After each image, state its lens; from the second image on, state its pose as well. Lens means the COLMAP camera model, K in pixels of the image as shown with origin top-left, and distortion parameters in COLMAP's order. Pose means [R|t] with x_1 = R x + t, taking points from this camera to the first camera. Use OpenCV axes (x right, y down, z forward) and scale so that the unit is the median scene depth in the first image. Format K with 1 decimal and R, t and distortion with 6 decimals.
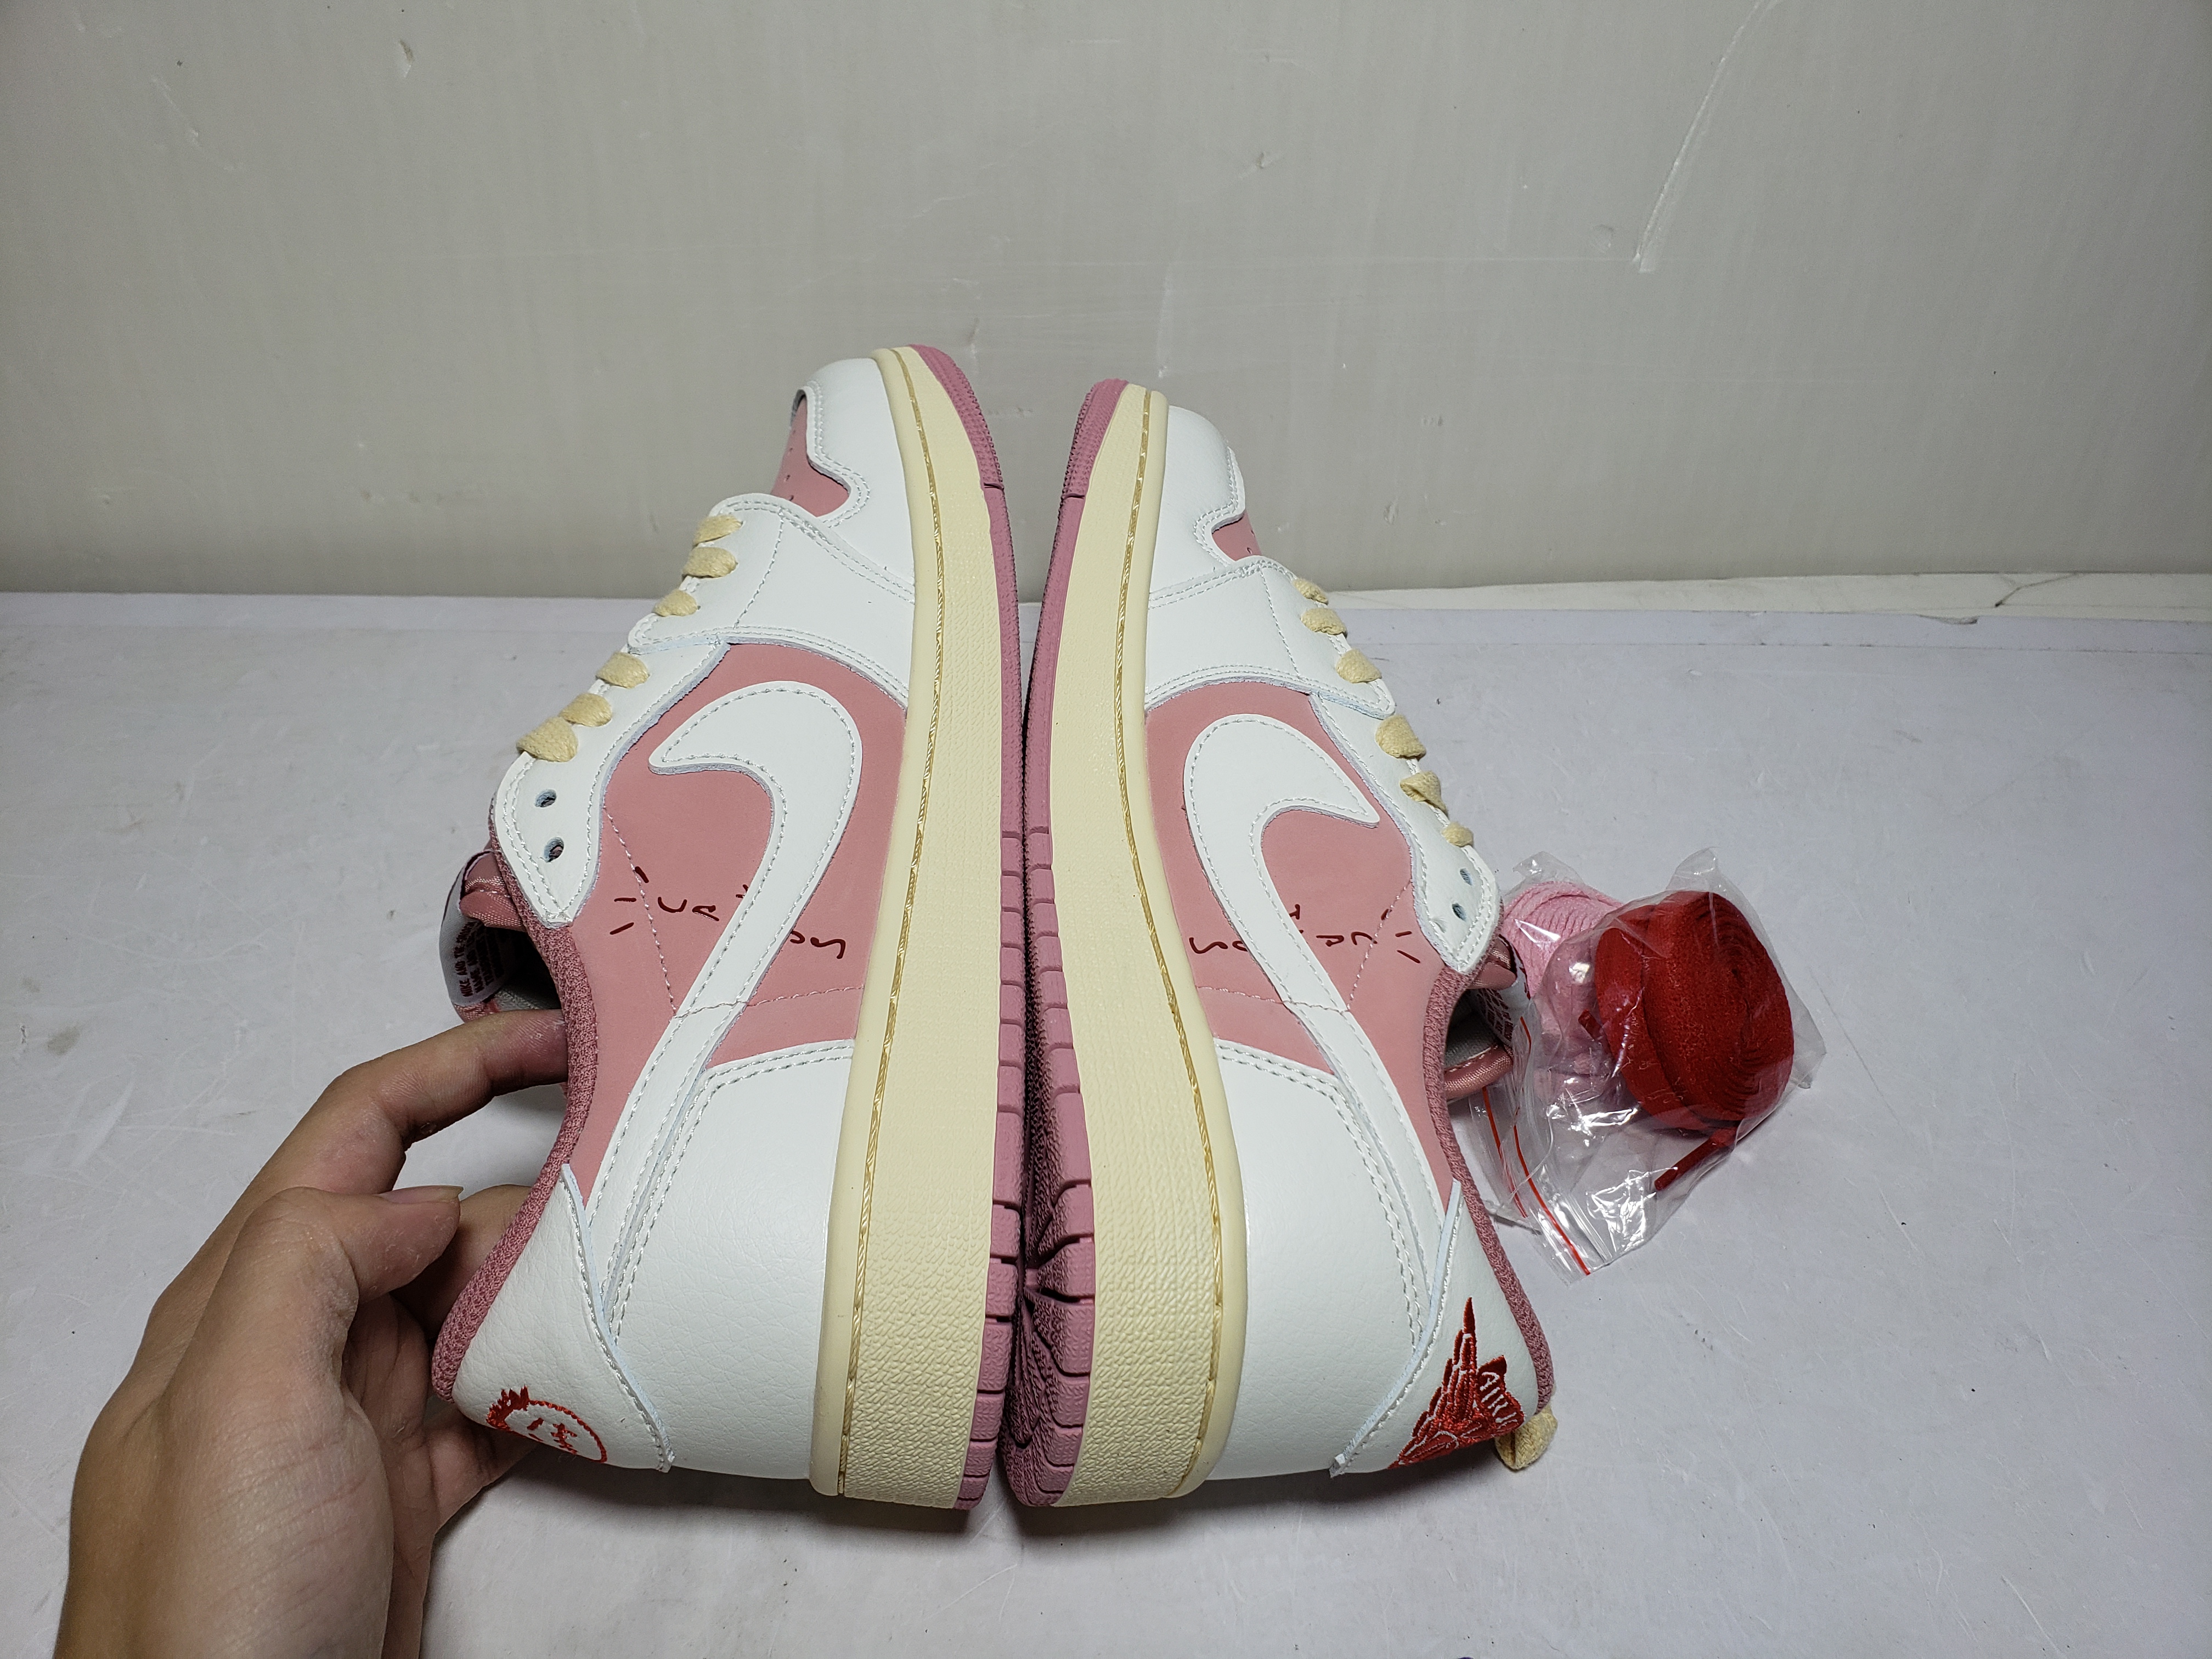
lens RADIAL K [[1707.8, 0, 1113.8], [0, 1707.8, 826.0], [0, 0, 1]] dist [-0.037584, 0.050604]
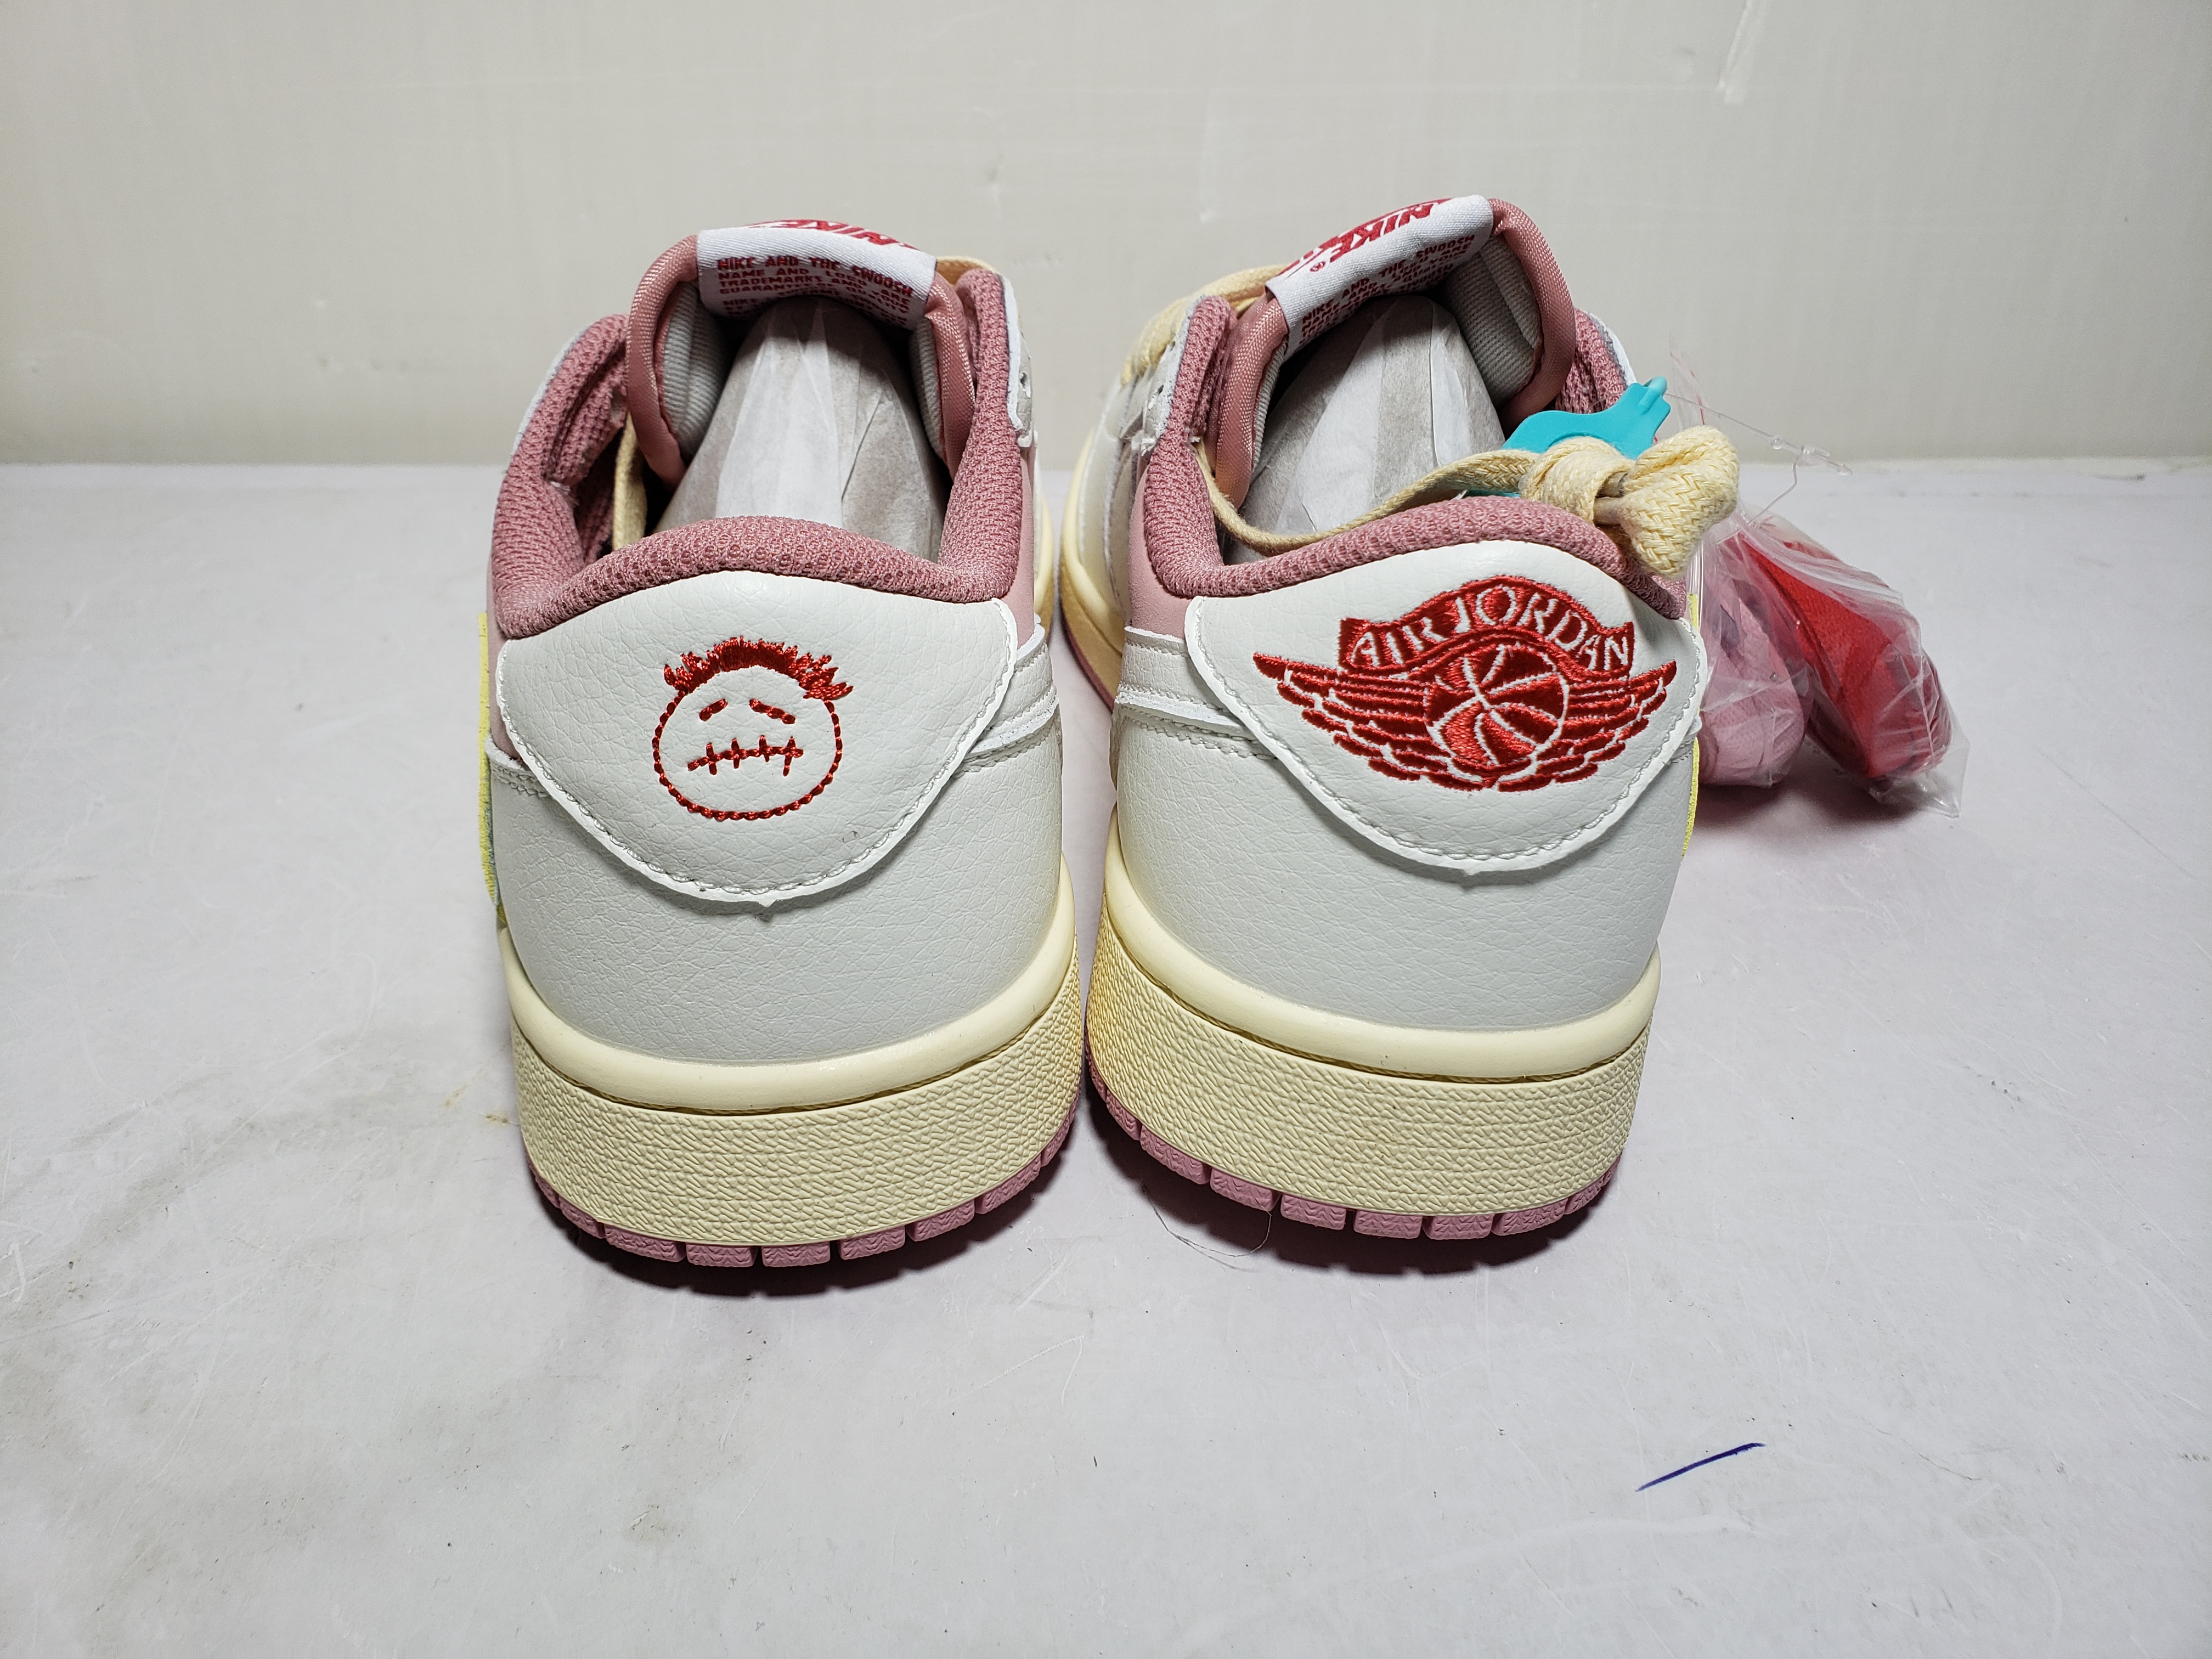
lens RADIAL K [[1707.8, 0, 1094.2], [0, 1707.8, 831.4], [0, 0, 1]] dist [-0.037584, 0.050604]
pose [[0.999591, -0.022774, -0.017312, -0.023604], [0.019087, 0.981716, -0.189393, 0.237470], [0.021309, 0.188985, 0.981749, 0.182883]]
